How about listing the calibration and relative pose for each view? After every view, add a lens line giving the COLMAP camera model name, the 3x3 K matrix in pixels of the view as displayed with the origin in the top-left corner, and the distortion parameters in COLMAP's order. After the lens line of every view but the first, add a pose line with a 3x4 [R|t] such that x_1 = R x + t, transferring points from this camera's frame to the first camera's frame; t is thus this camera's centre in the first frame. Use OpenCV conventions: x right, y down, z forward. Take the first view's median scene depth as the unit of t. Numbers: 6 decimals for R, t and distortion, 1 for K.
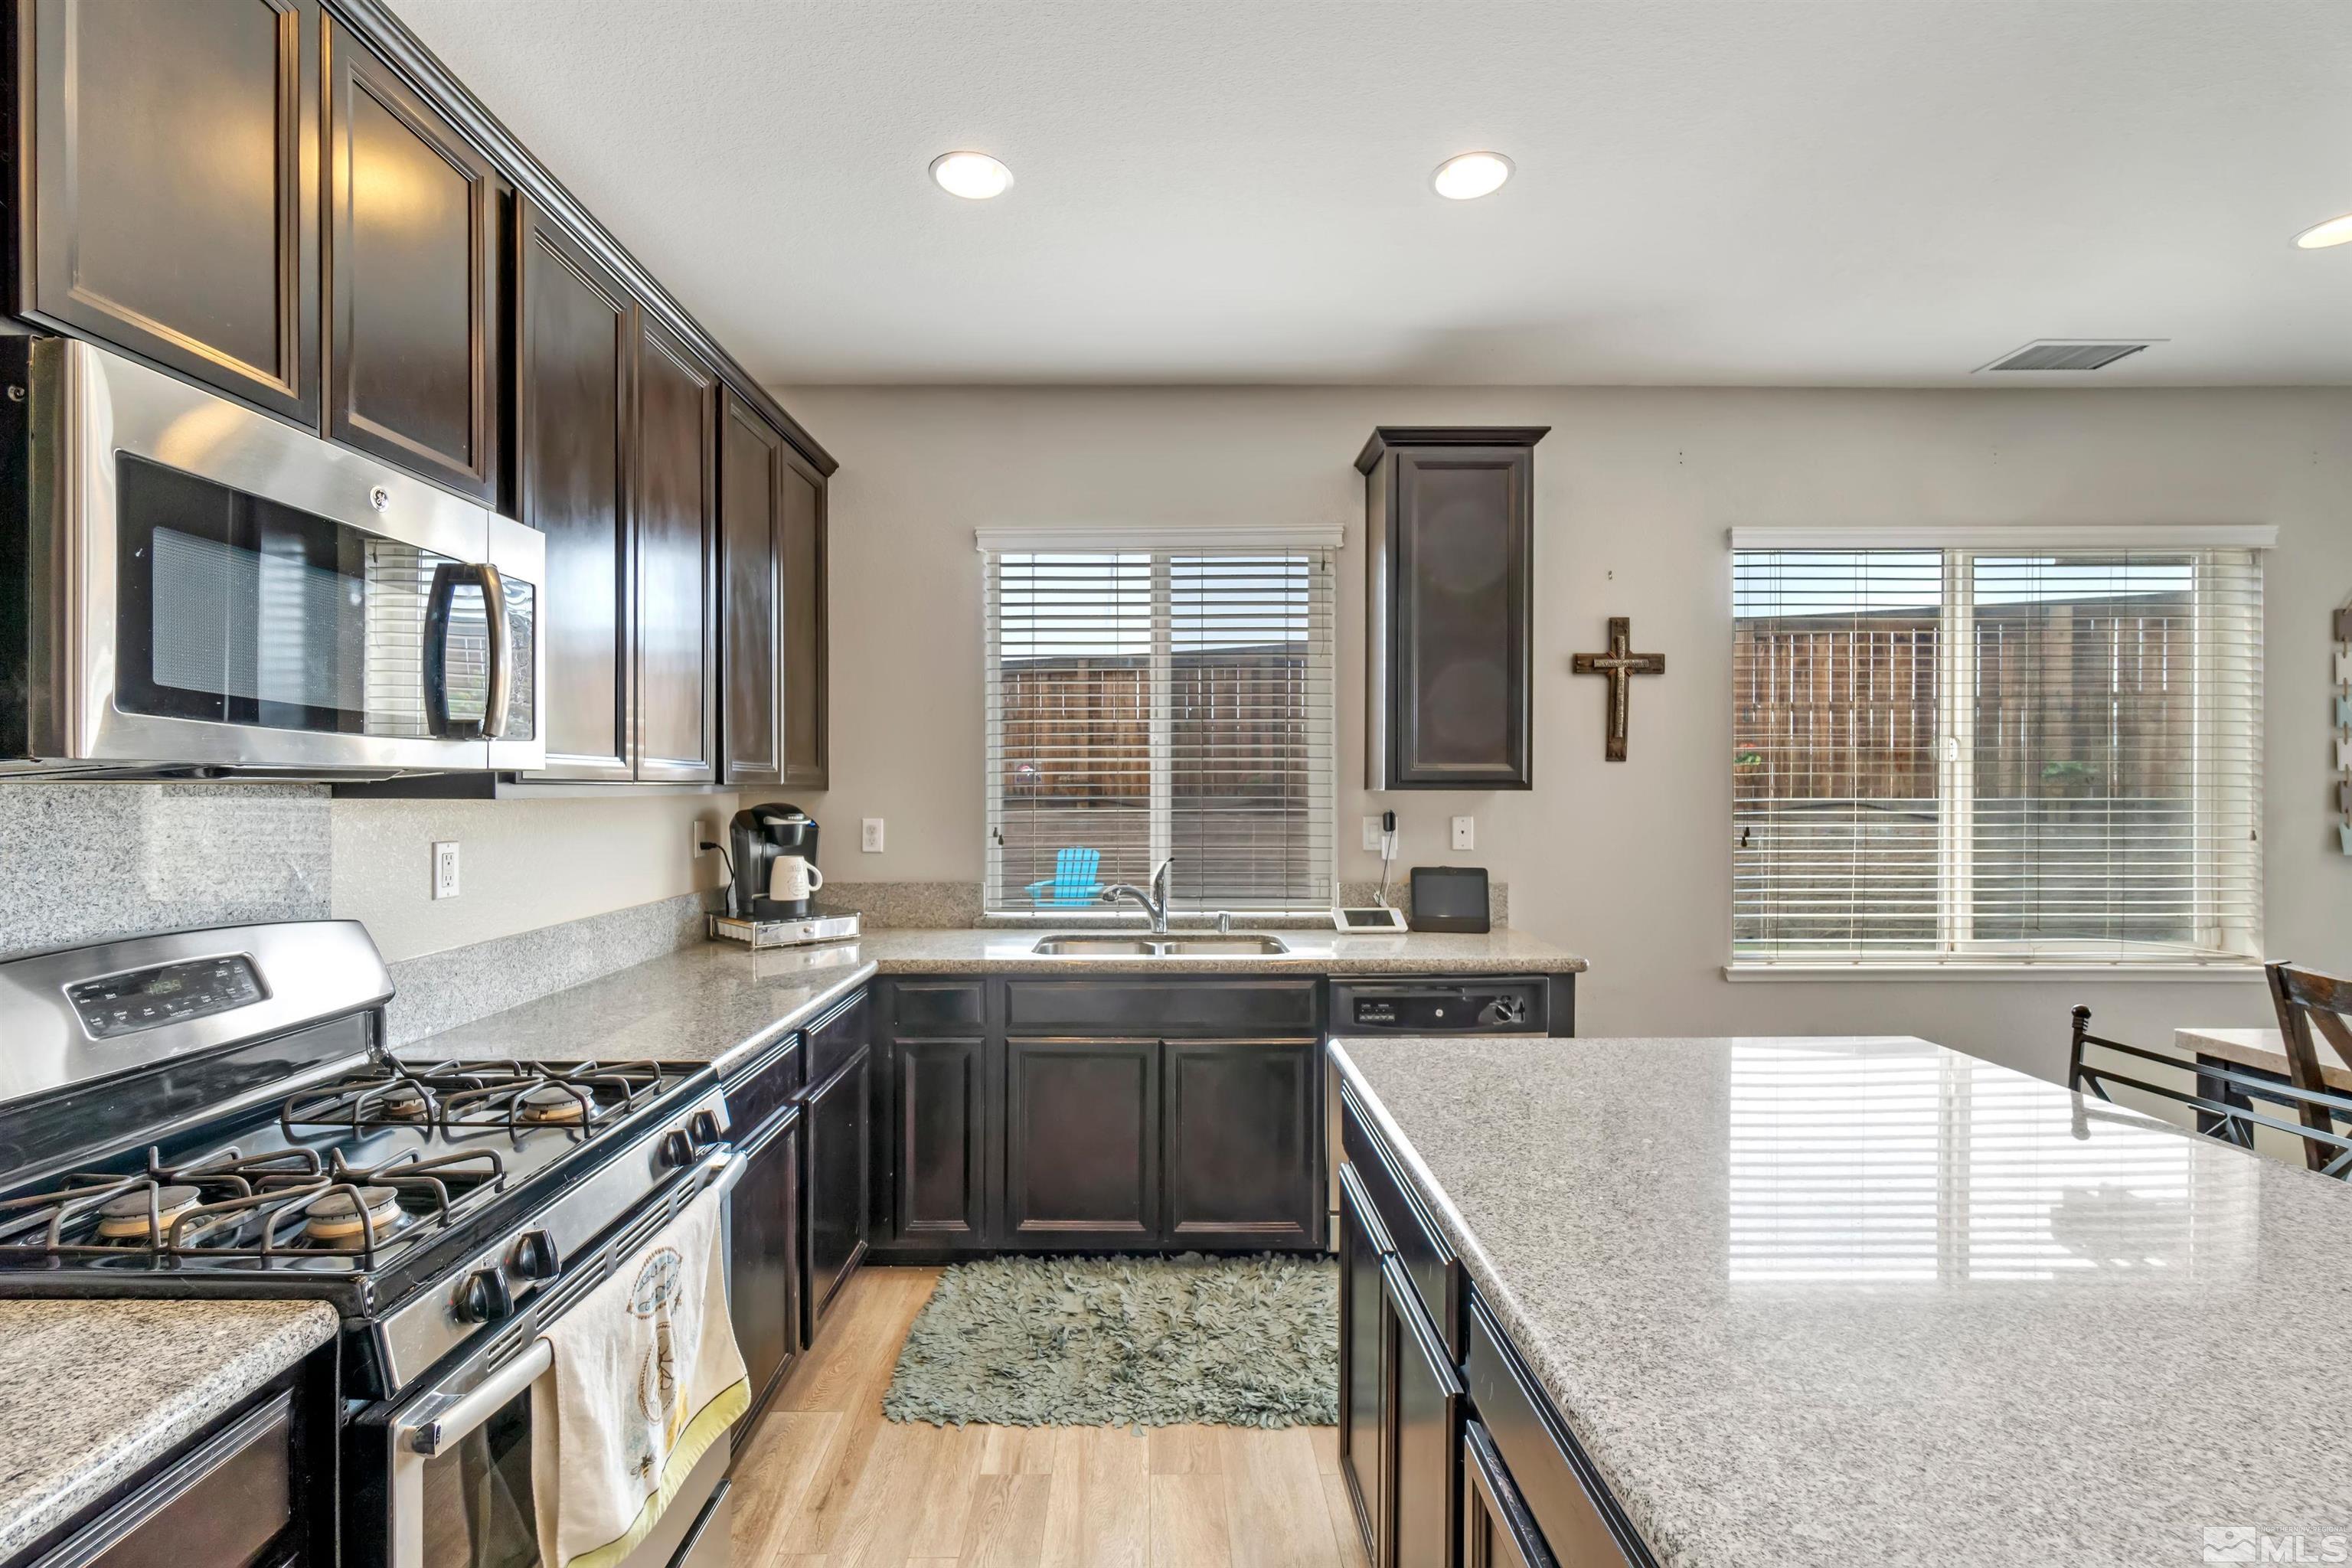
lens RADIAL K [[1017.2, 0, 1156.8], [0, 1017.2, 794.2], [0, 0, 1]] dist [-0.009011, 0.001491]
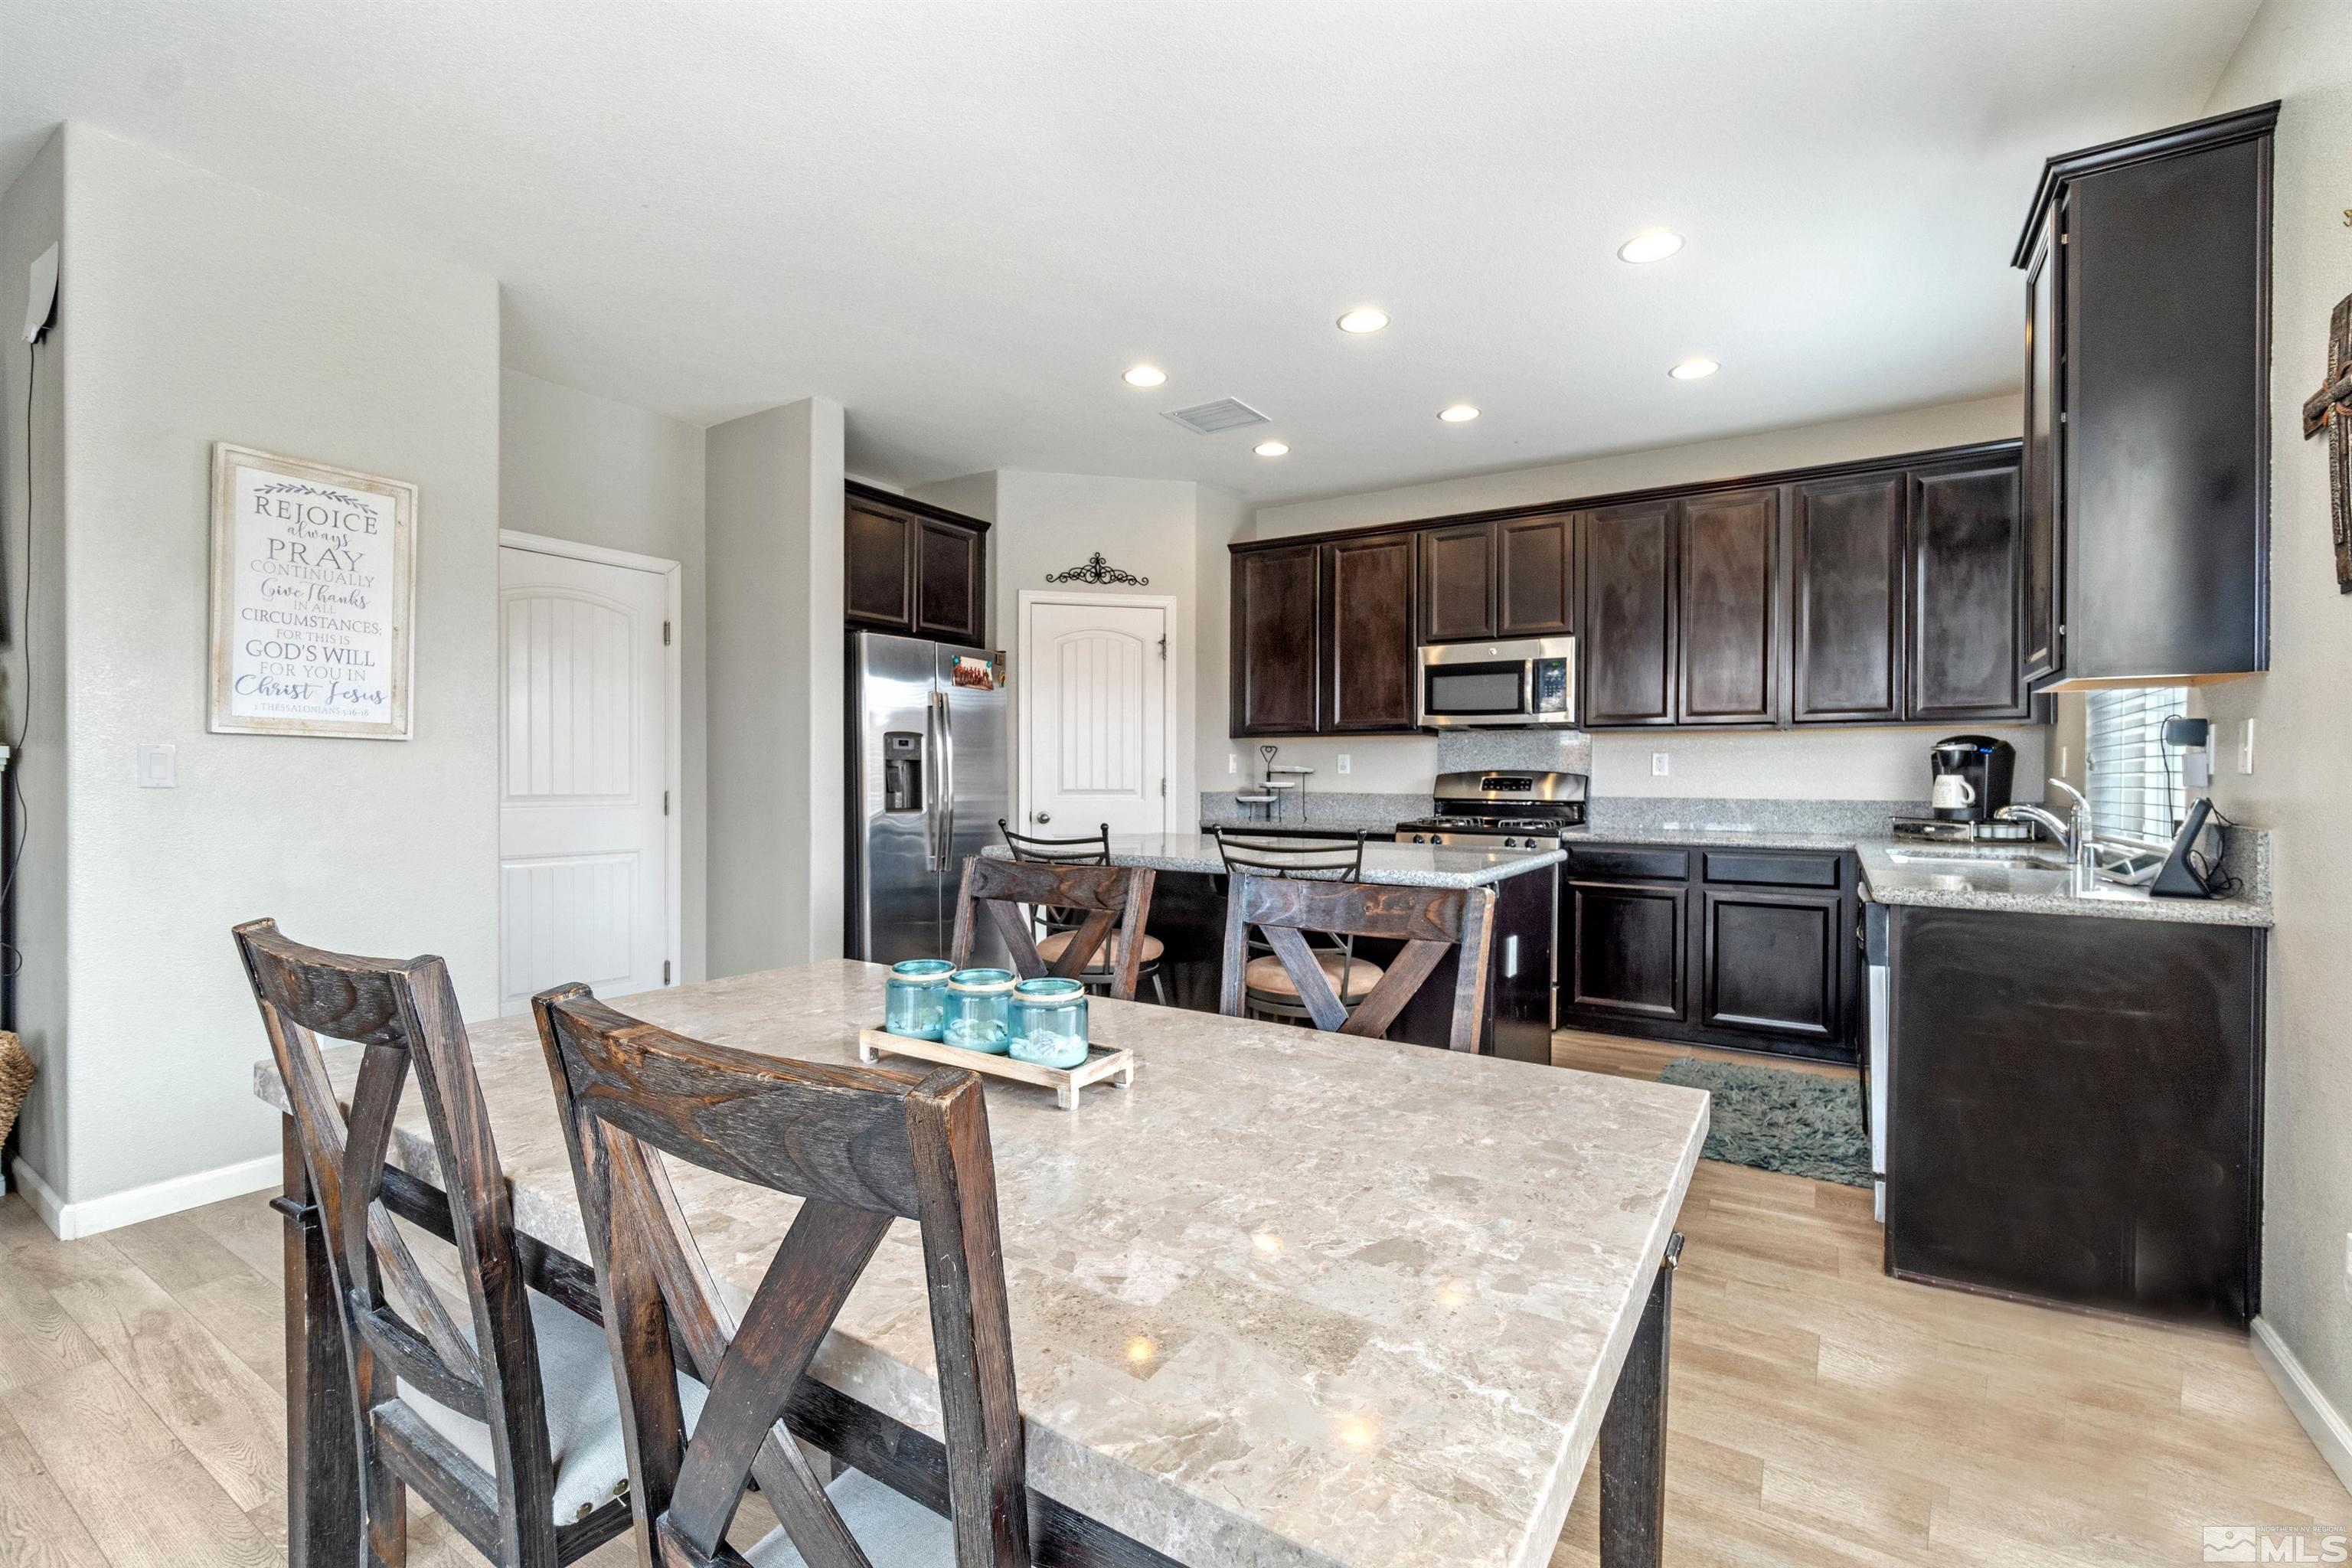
lens RADIAL K [[1017.2, 0, 1156.2], [0, 1017.2, 776.7], [0, 0, 1]] dist [-0.009011, 0.001491]
pose [[-0.556813, 0.000221, -0.830638, 1.346947], [-0.011463, 0.999903, 0.007950, 0.067304], [0.830558, 0.013948, -0.556757, 0.914329]]
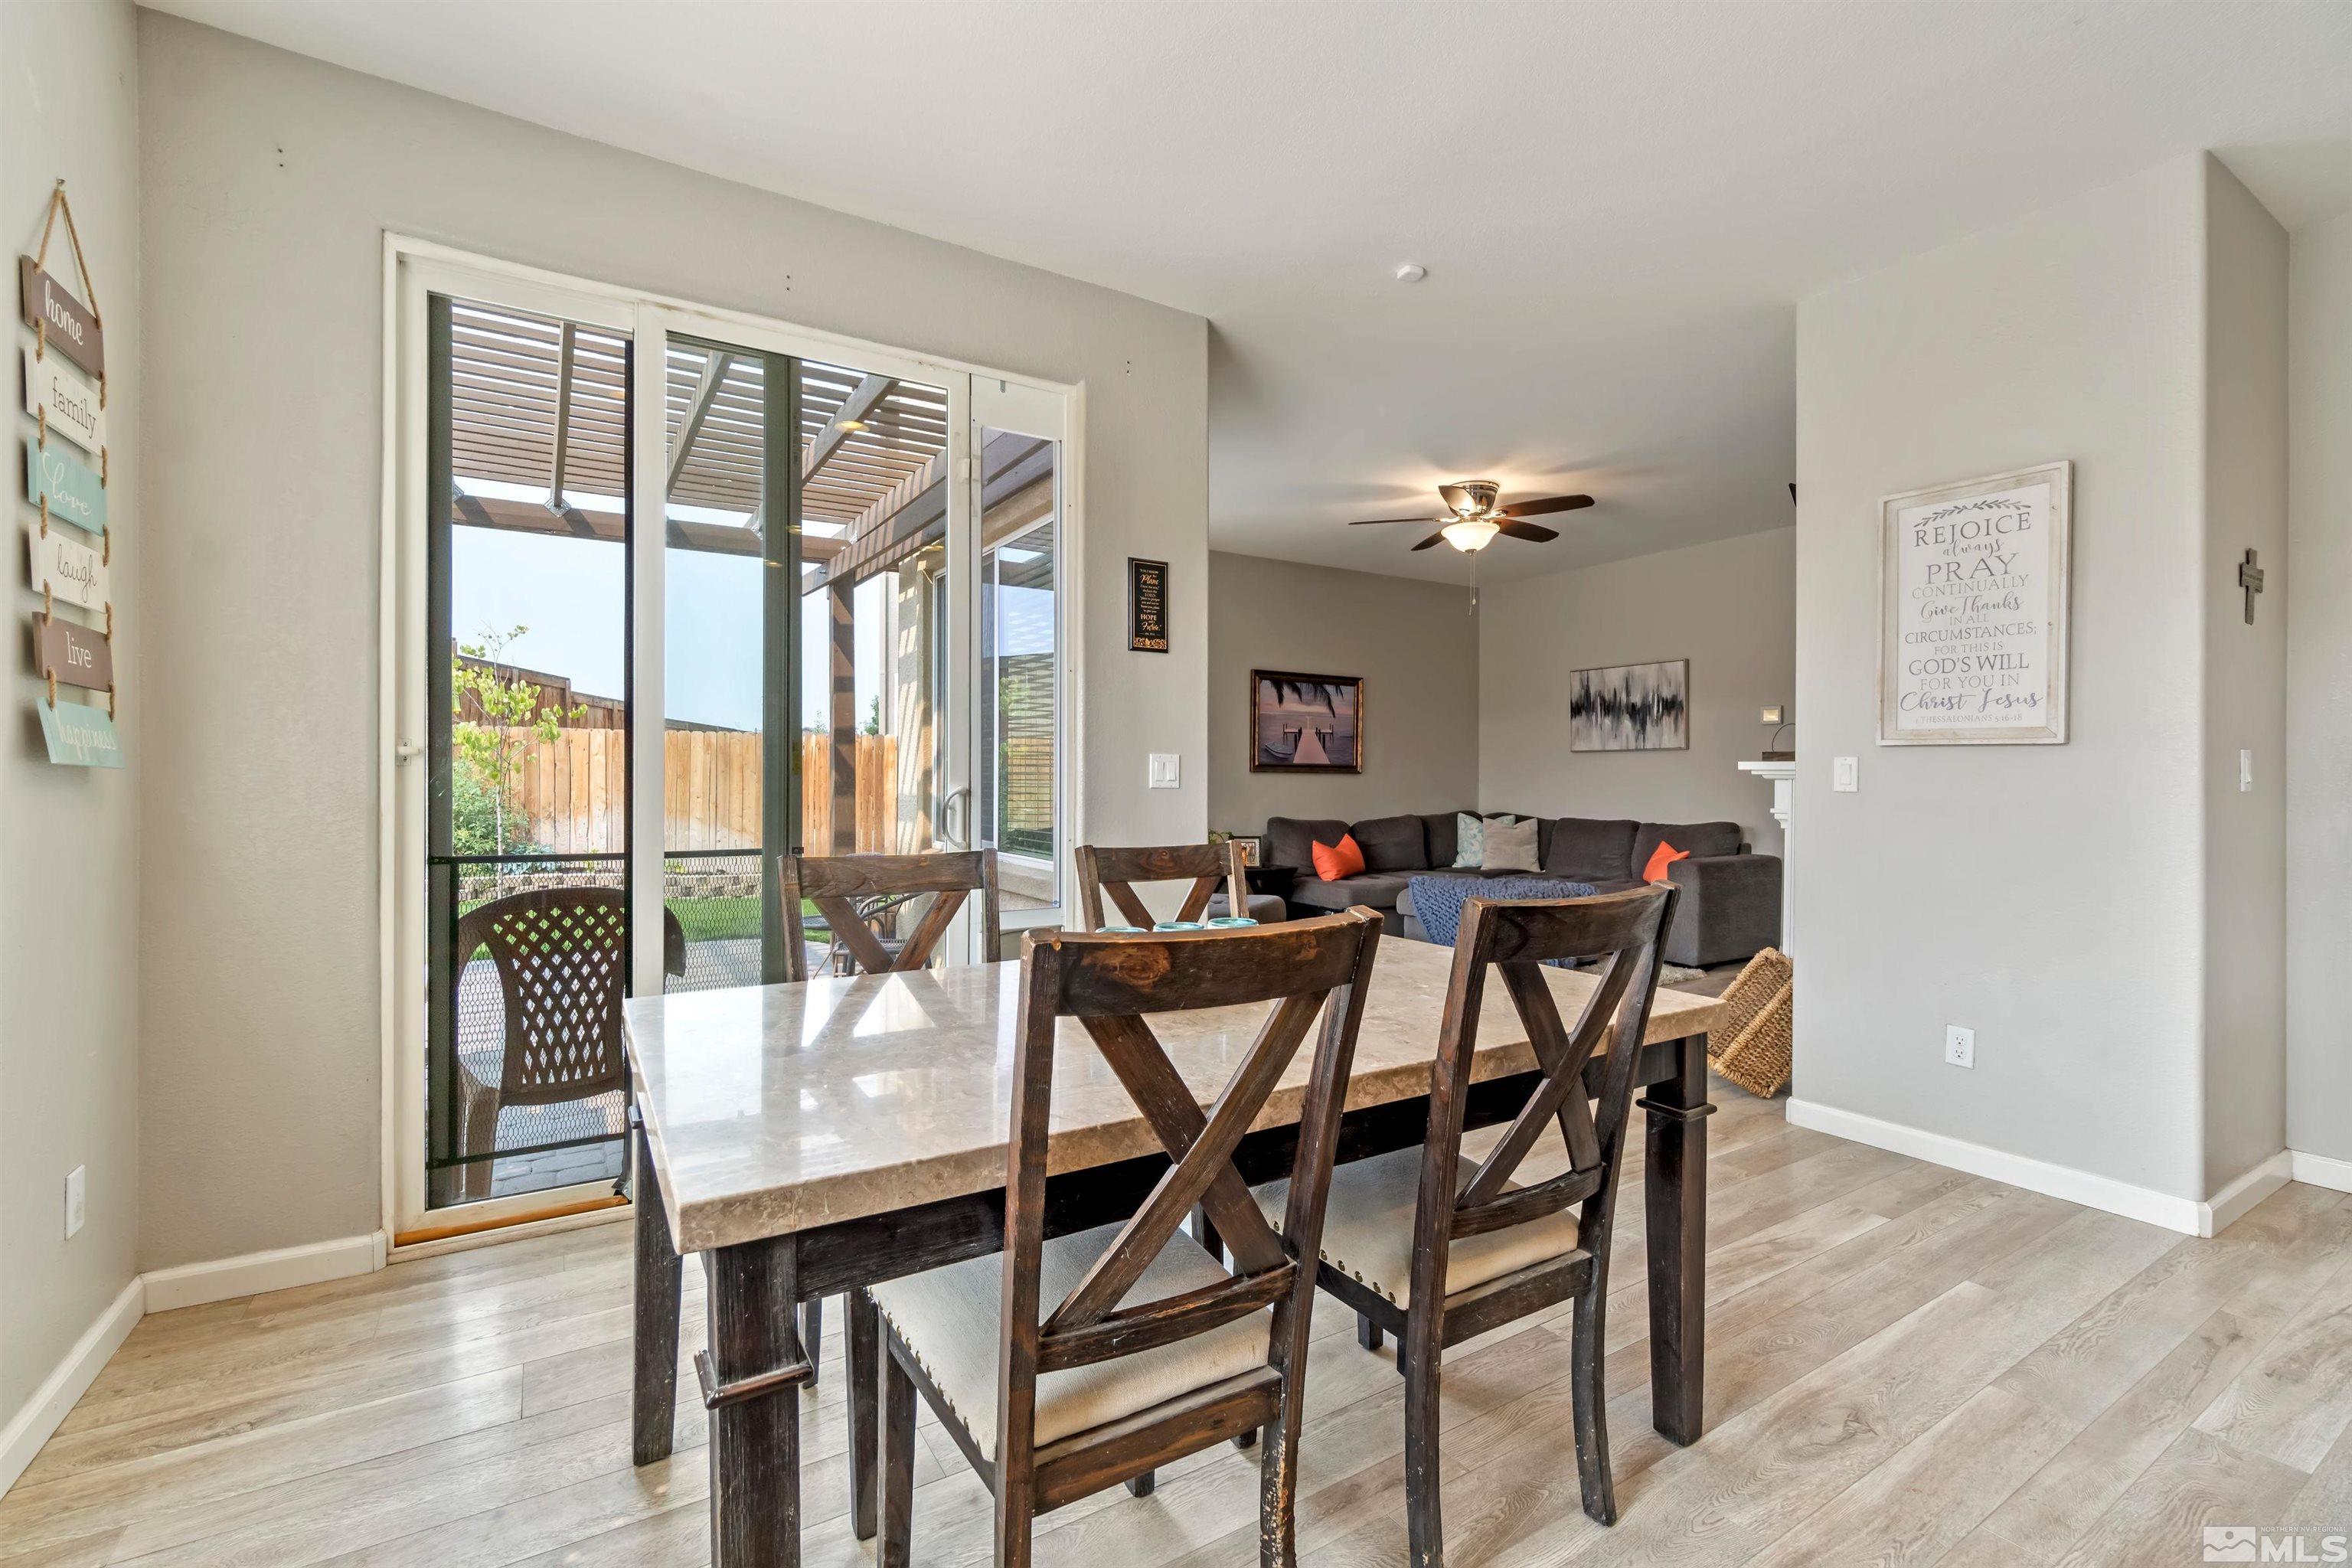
lens RADIAL K [[1017.2, 0, 1167.3], [0, 1017.2, 782.1], [0, 0, 1]] dist [-0.009011, 0.001491]
pose [[-0.515462, -0.003833, 0.856904, 0.543724], [0.001466, 0.999985, 0.005355, 0.076508], [-0.856911, 0.004017, -0.515449, 0.899990]]
